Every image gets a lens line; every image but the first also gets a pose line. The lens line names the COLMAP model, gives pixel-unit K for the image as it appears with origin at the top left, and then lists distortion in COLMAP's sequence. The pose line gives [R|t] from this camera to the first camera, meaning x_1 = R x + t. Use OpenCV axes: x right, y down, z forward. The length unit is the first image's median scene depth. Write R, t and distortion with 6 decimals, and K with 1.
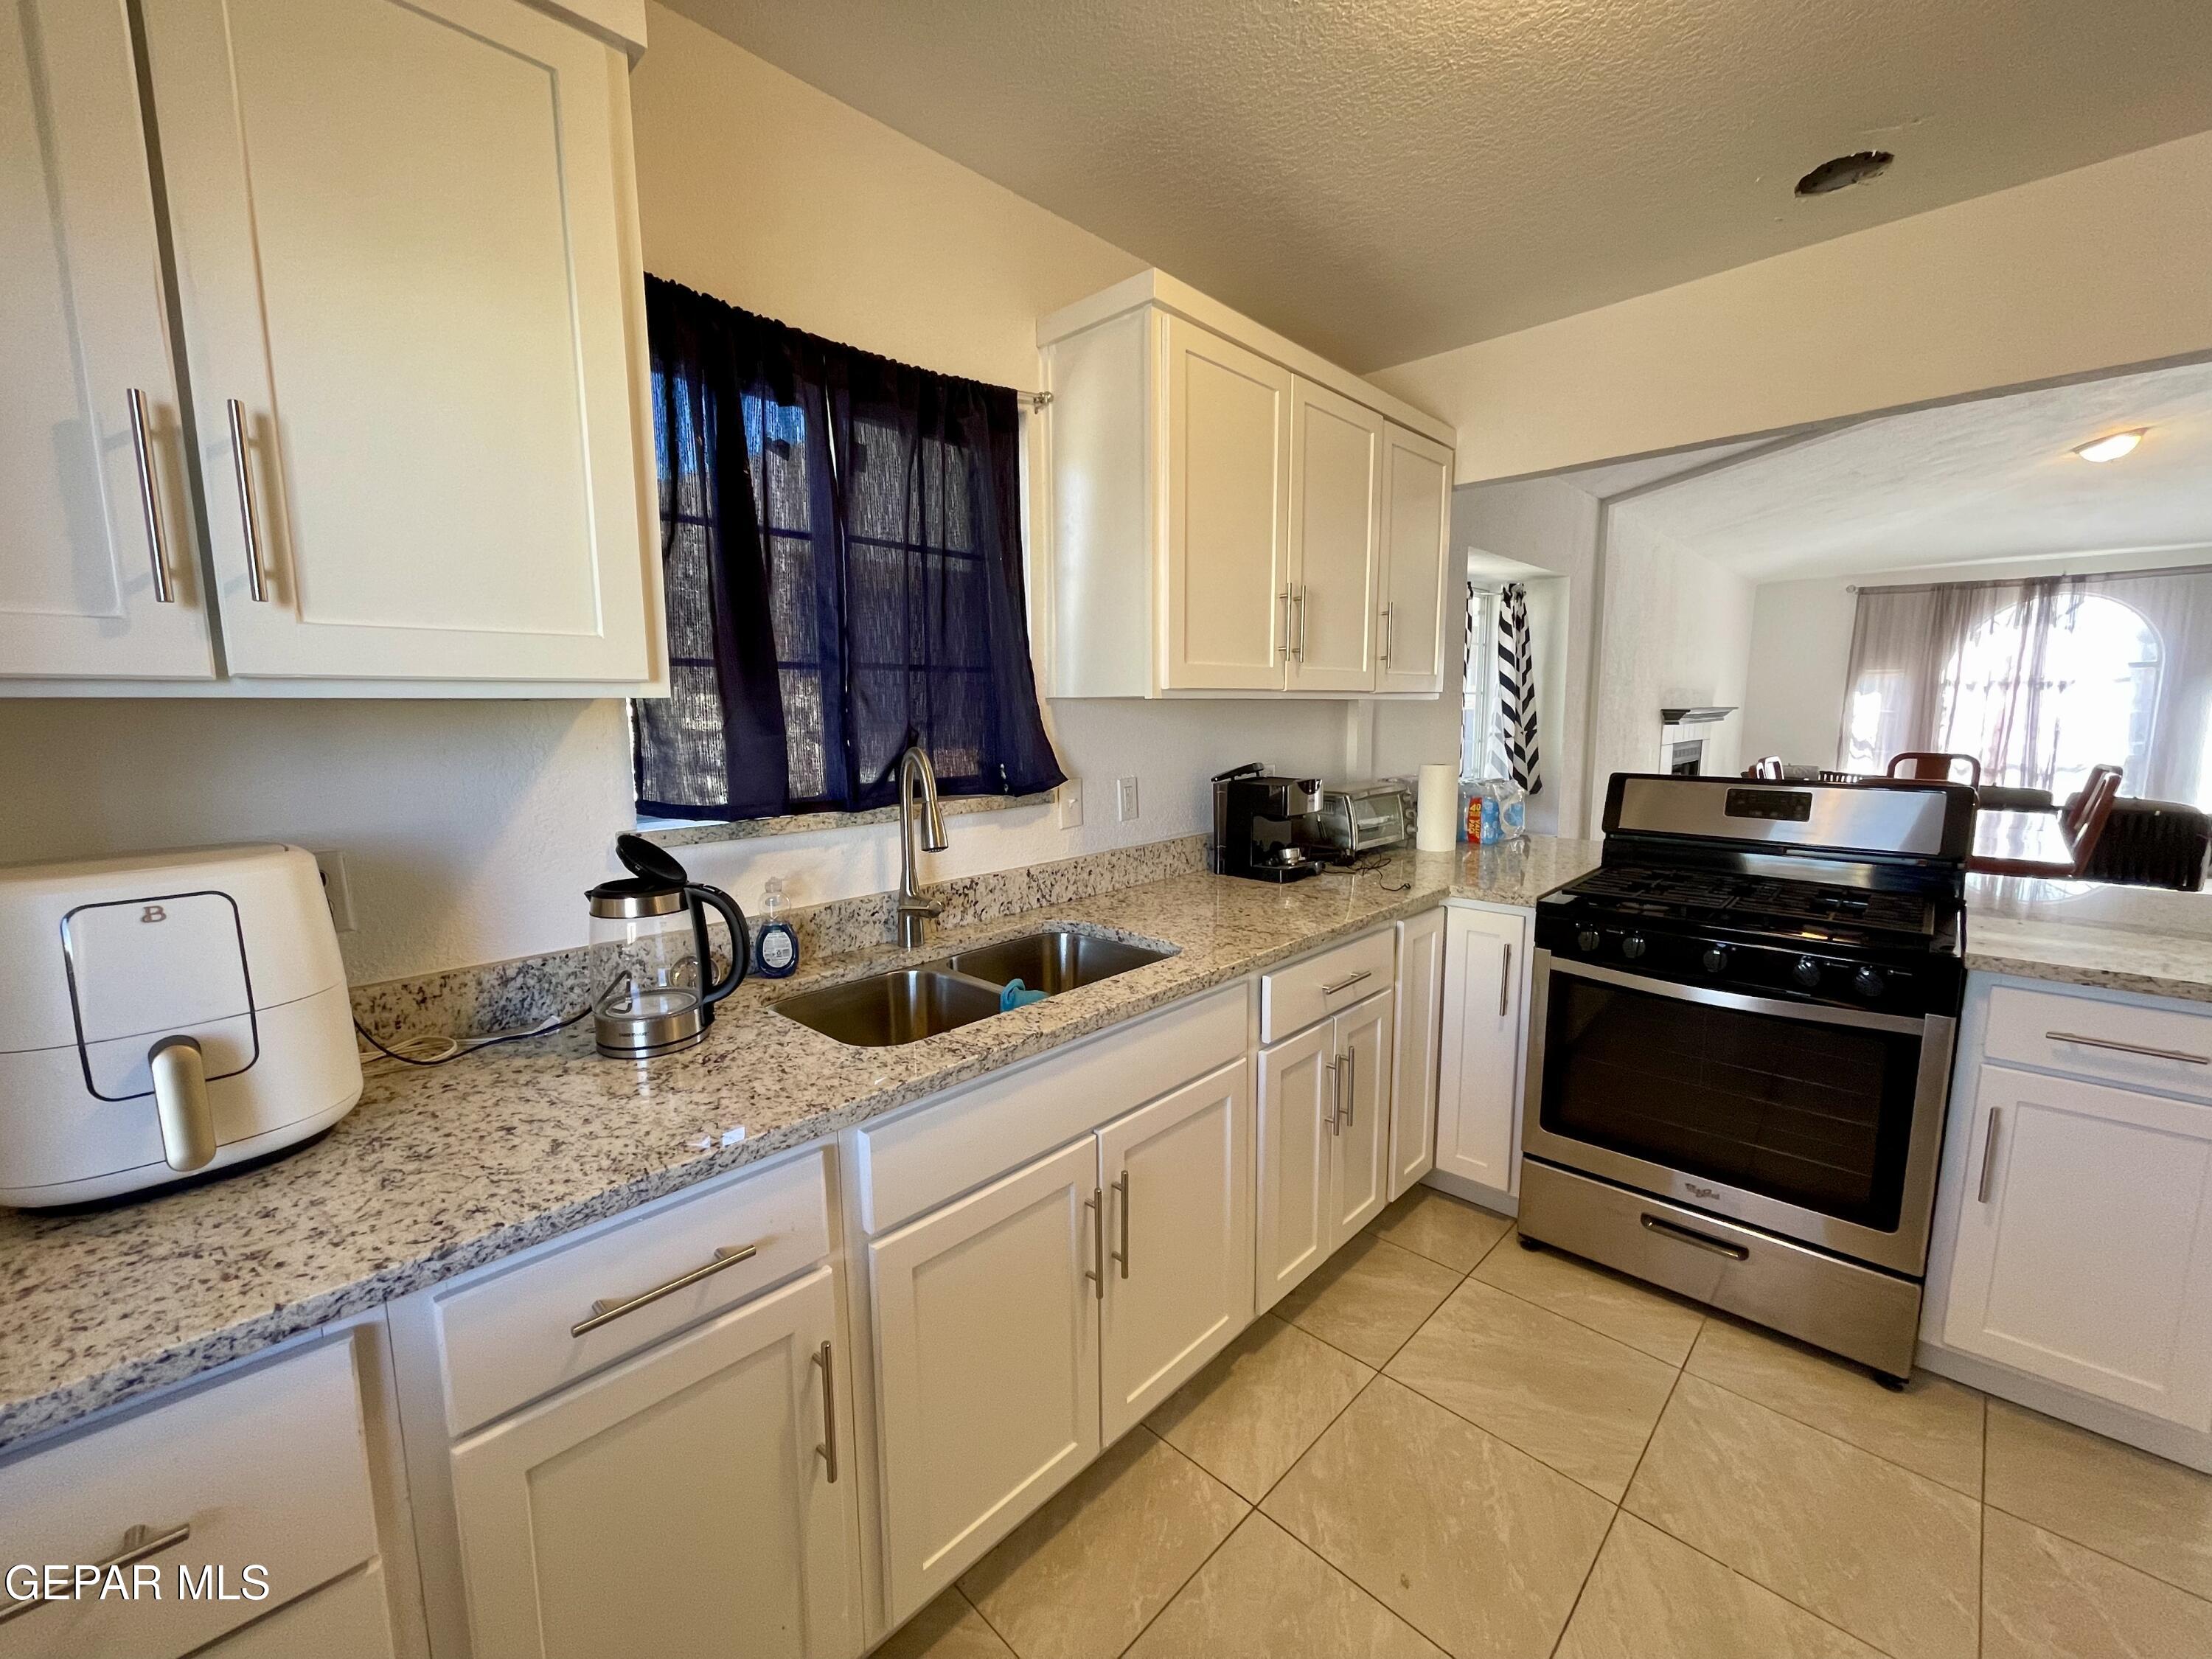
lens RADIAL K [[888.3, 0, 1061.7], [0, 888.3, 826.4], [0, 0, 1]] dist [-0.001293, -0.000113]
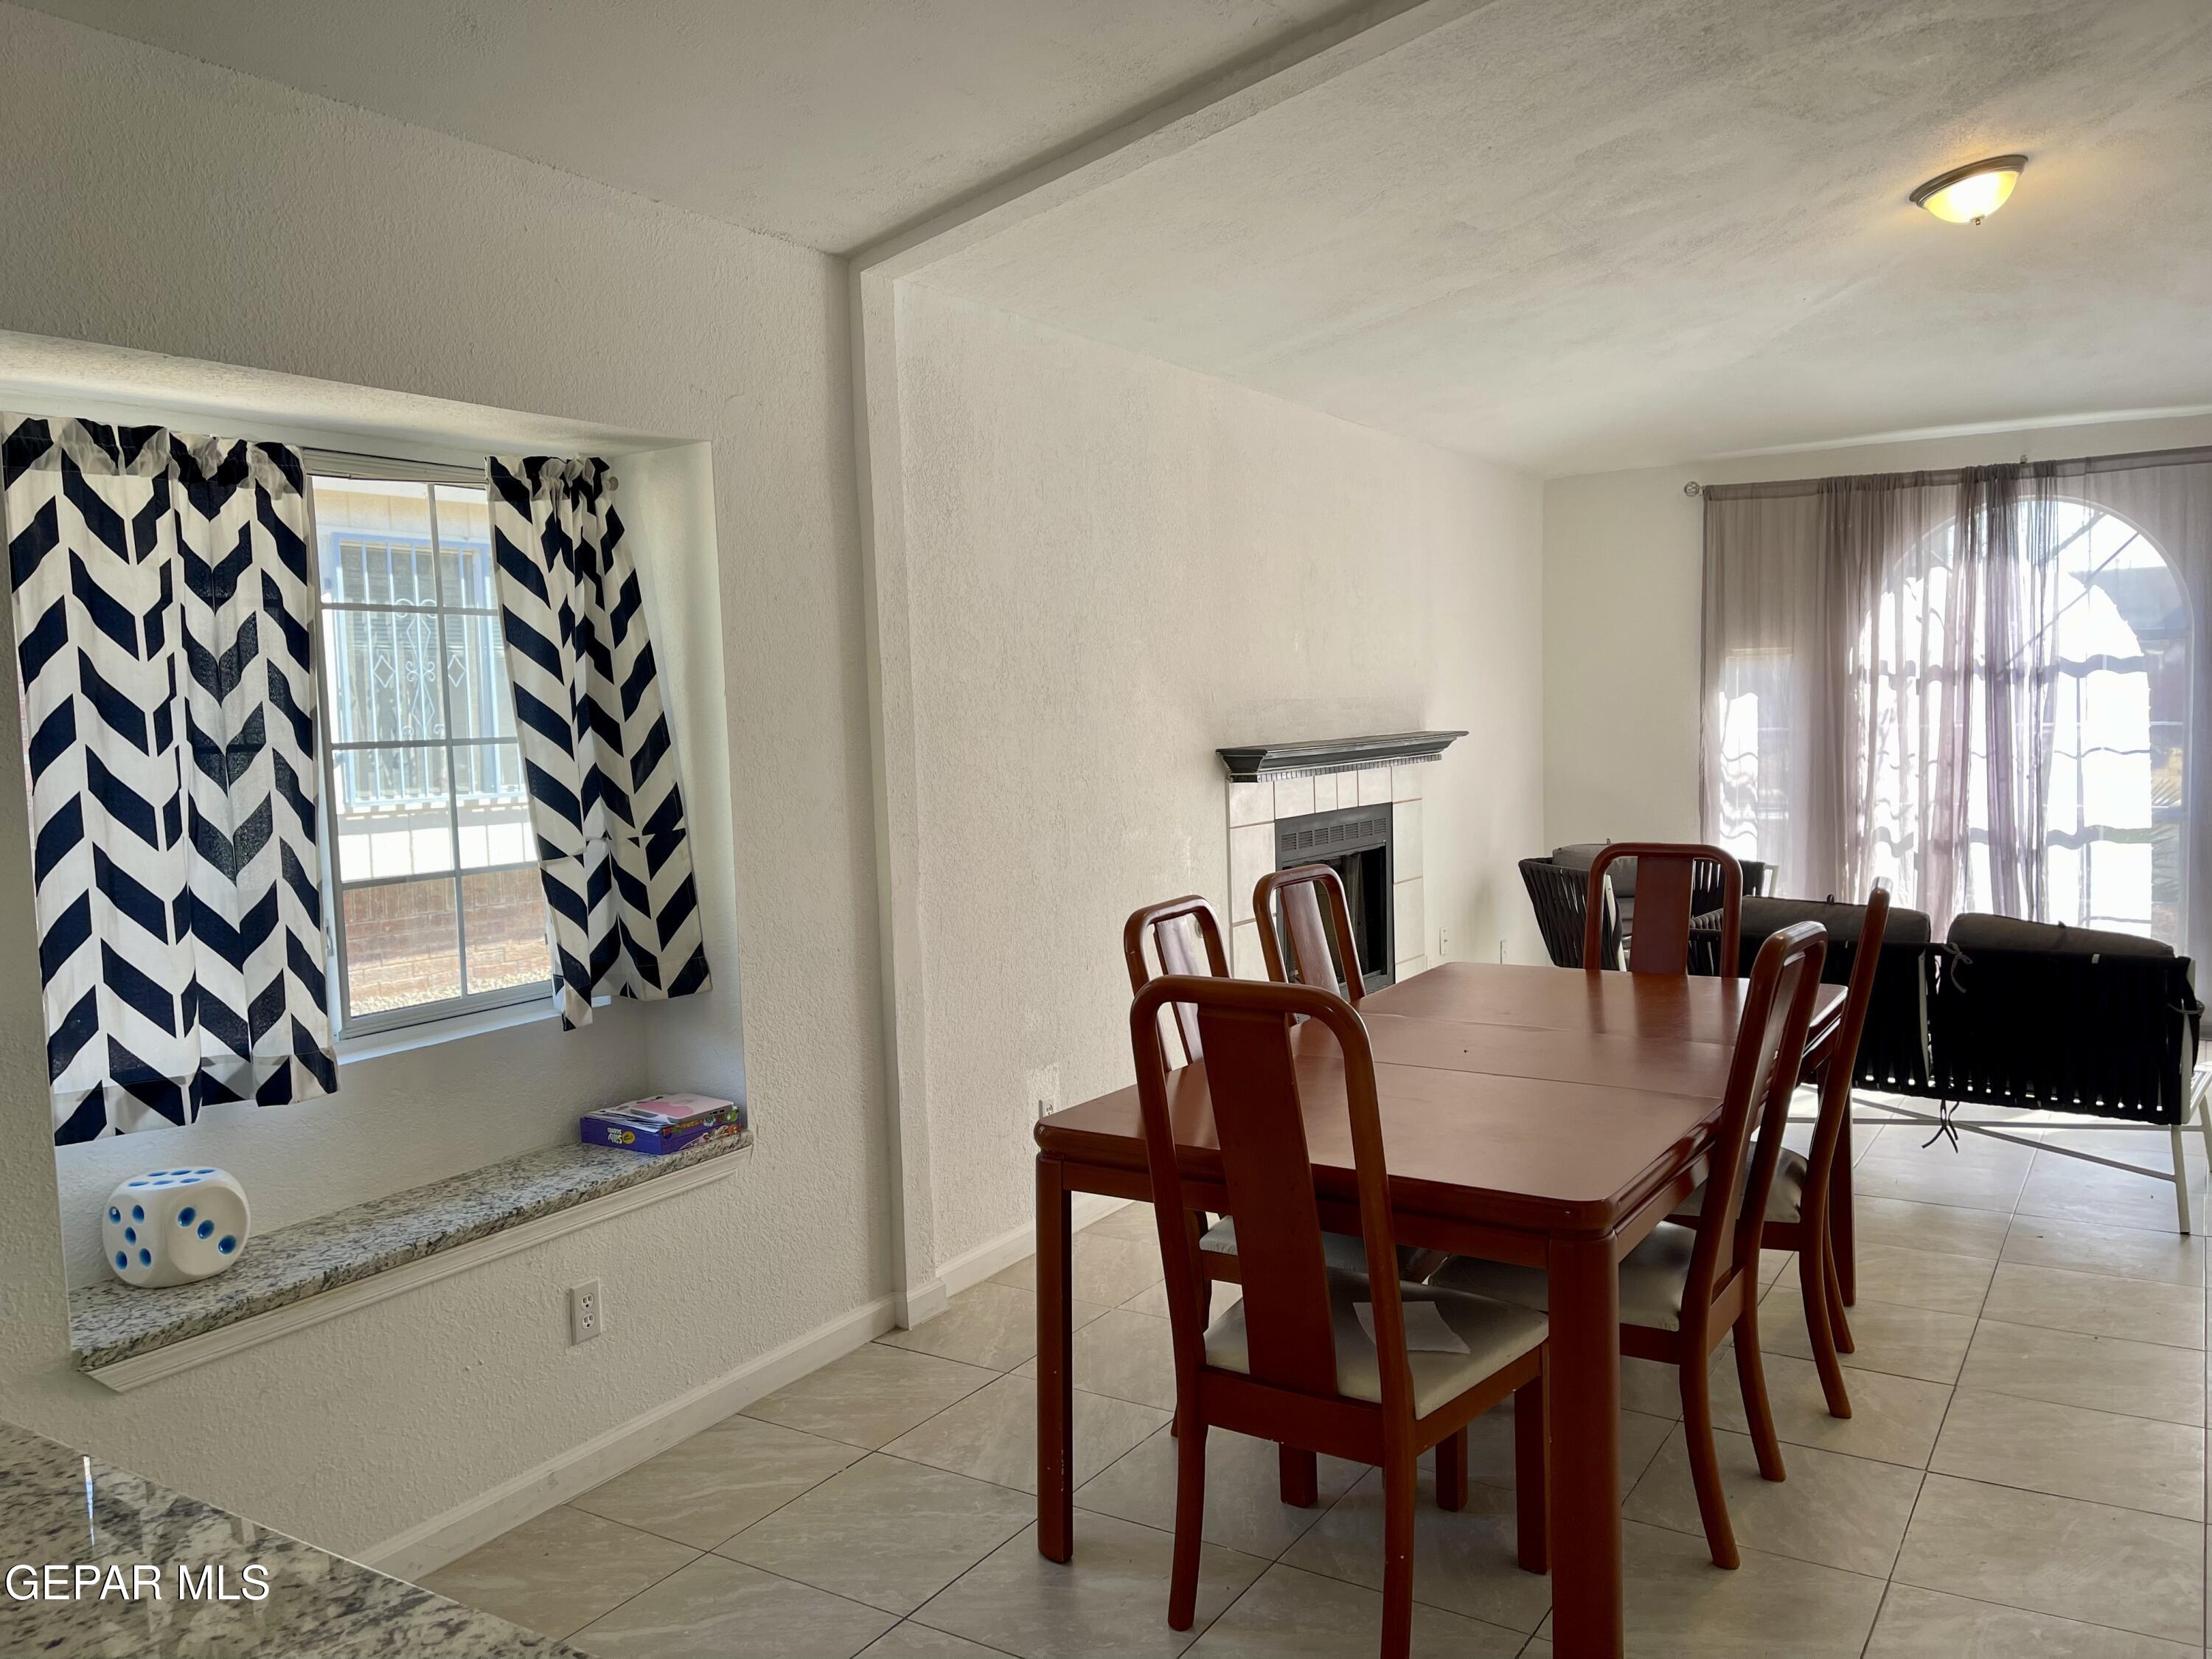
lens RADIAL K [[1679.3, 0, 1102.1], [0, 1679.3, 831.9], [0, 0, 1]] dist [0.067628, -0.089813]
pose [[0.974491, -0.034670, 0.221733, 0.373228], [0.048301, 0.997242, -0.056349, -0.039294], [-0.219168, 0.065621, 0.973478, 0.166147]]
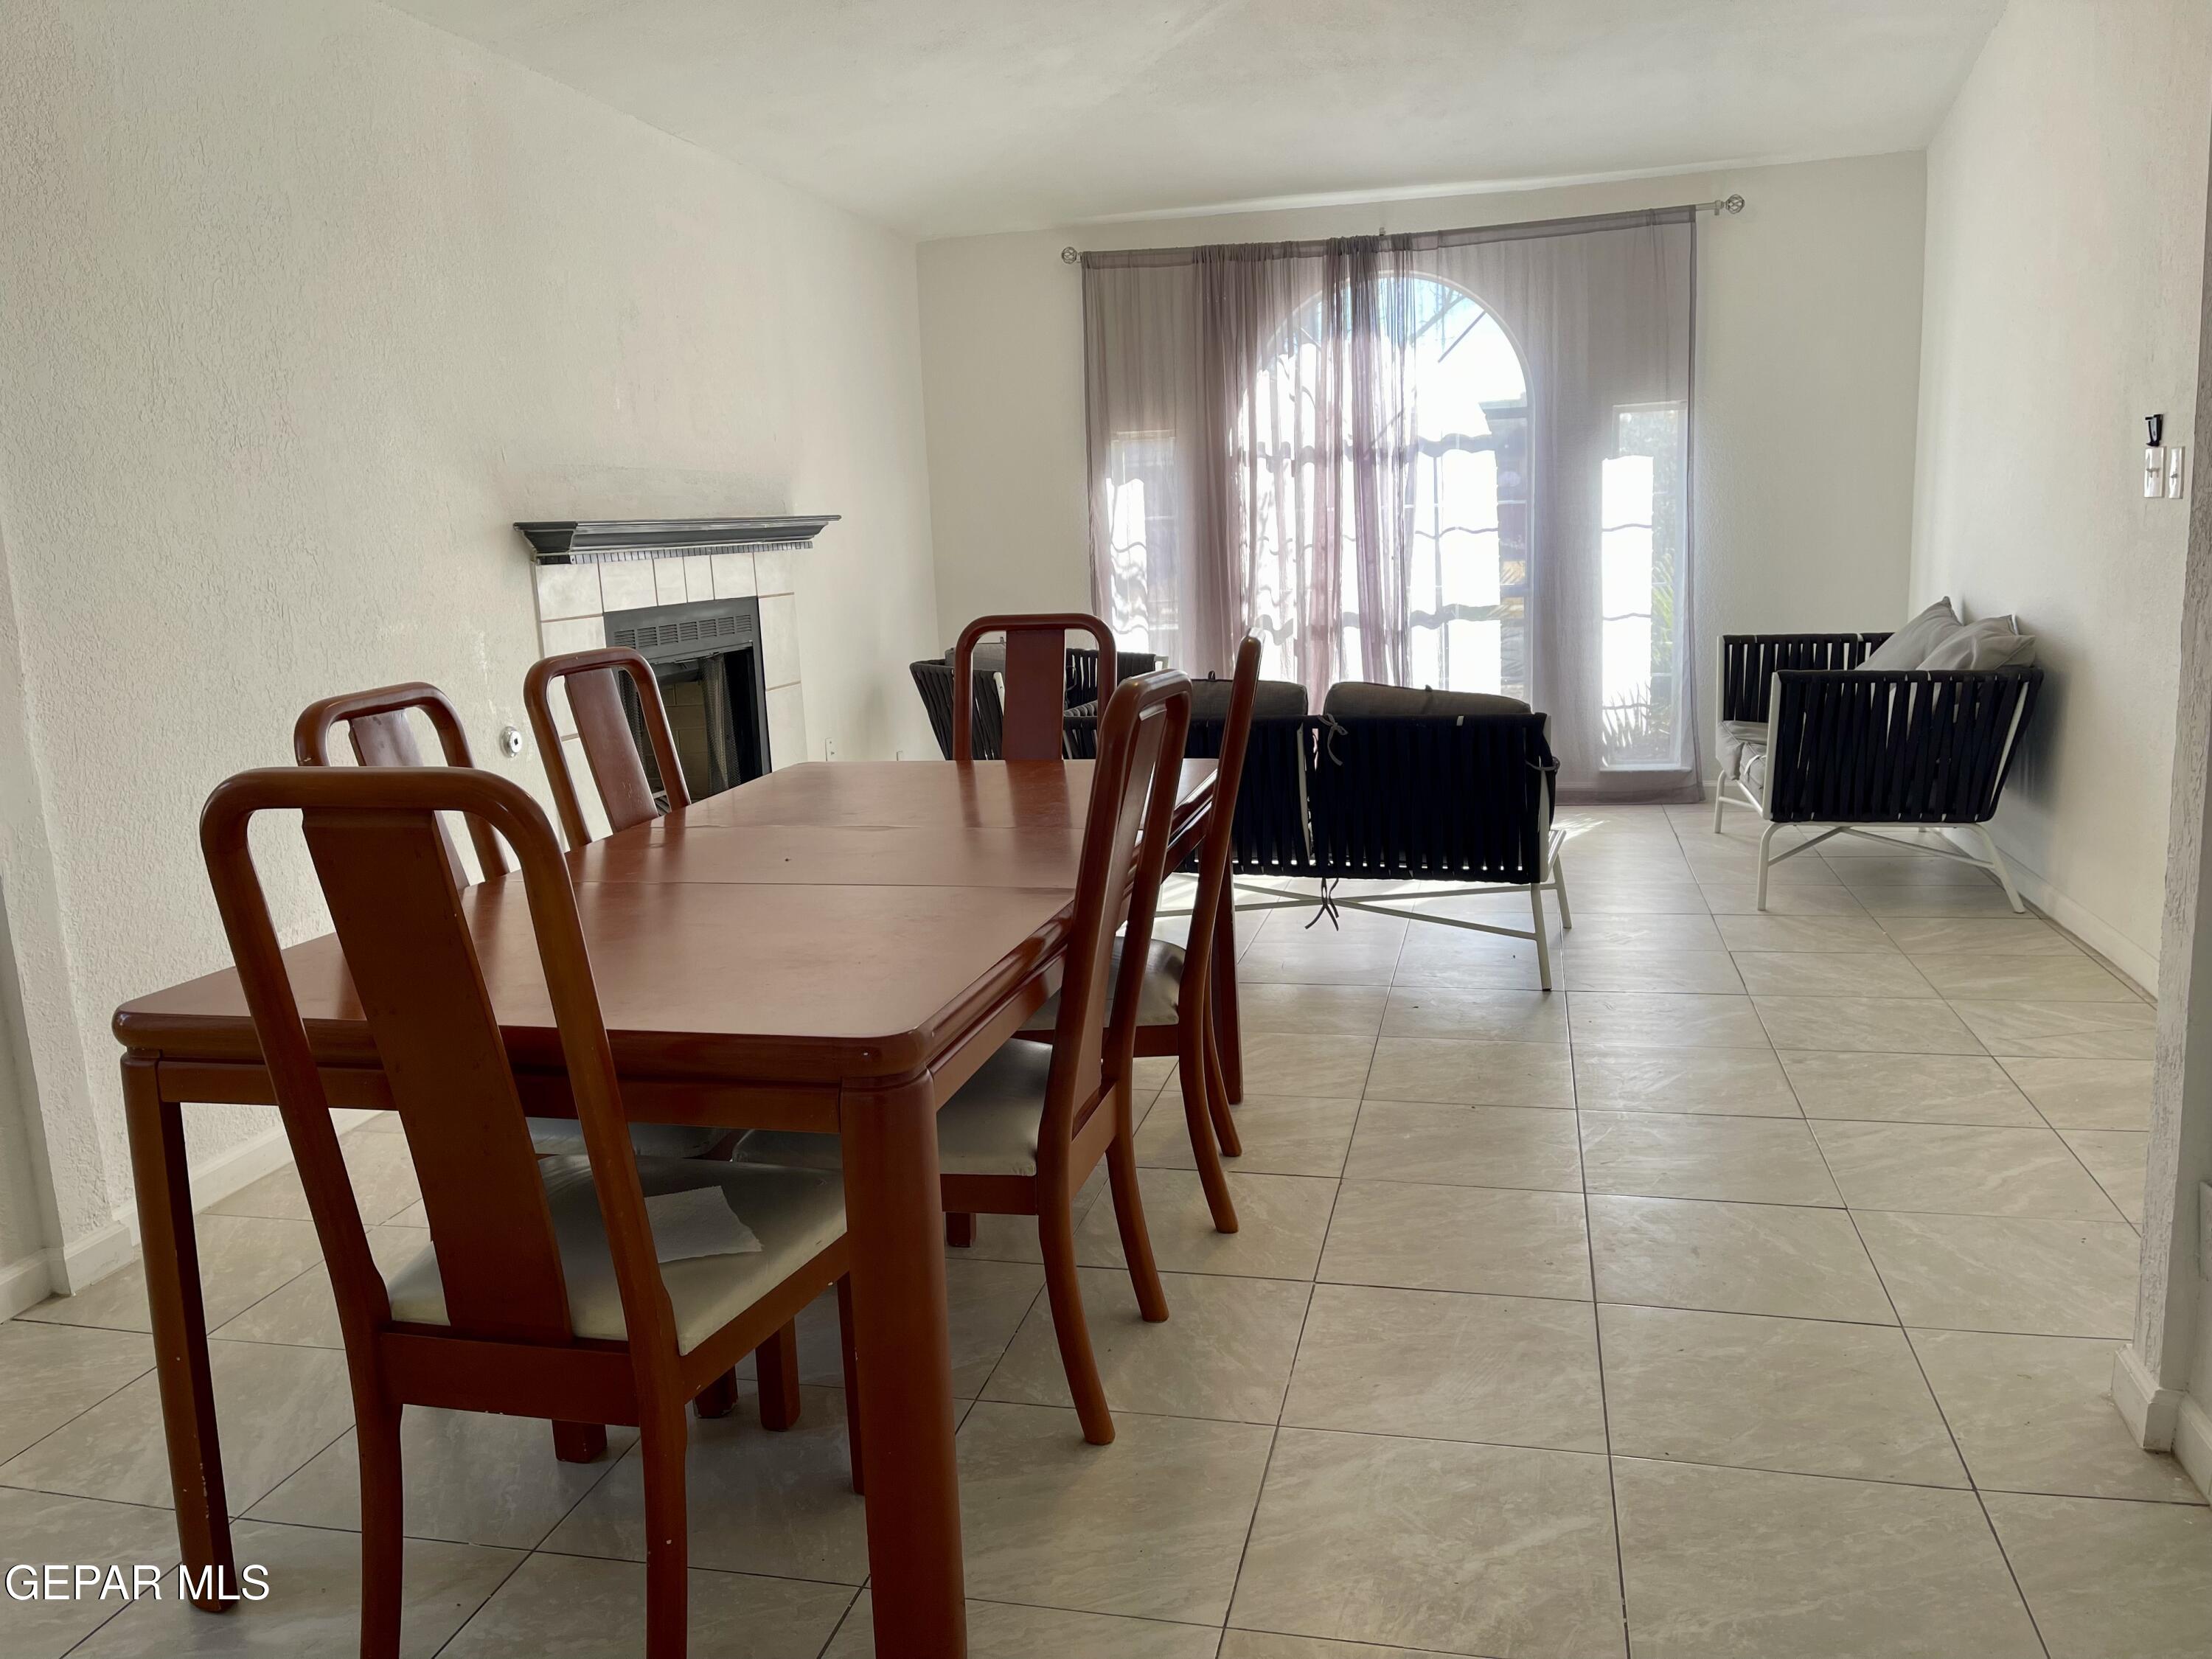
lens RADIAL K [[1679.3, 0, 1106.5], [0, 1679.3, 832.9], [0, 0, 1]] dist [0.067628, -0.089813]
pose [[0.846456, -0.122239, 0.518238, 0.439627], [0.103211, 0.992499, 0.065527, -0.023282], [-0.522360, -0.001978, 0.852722, 0.247530]]
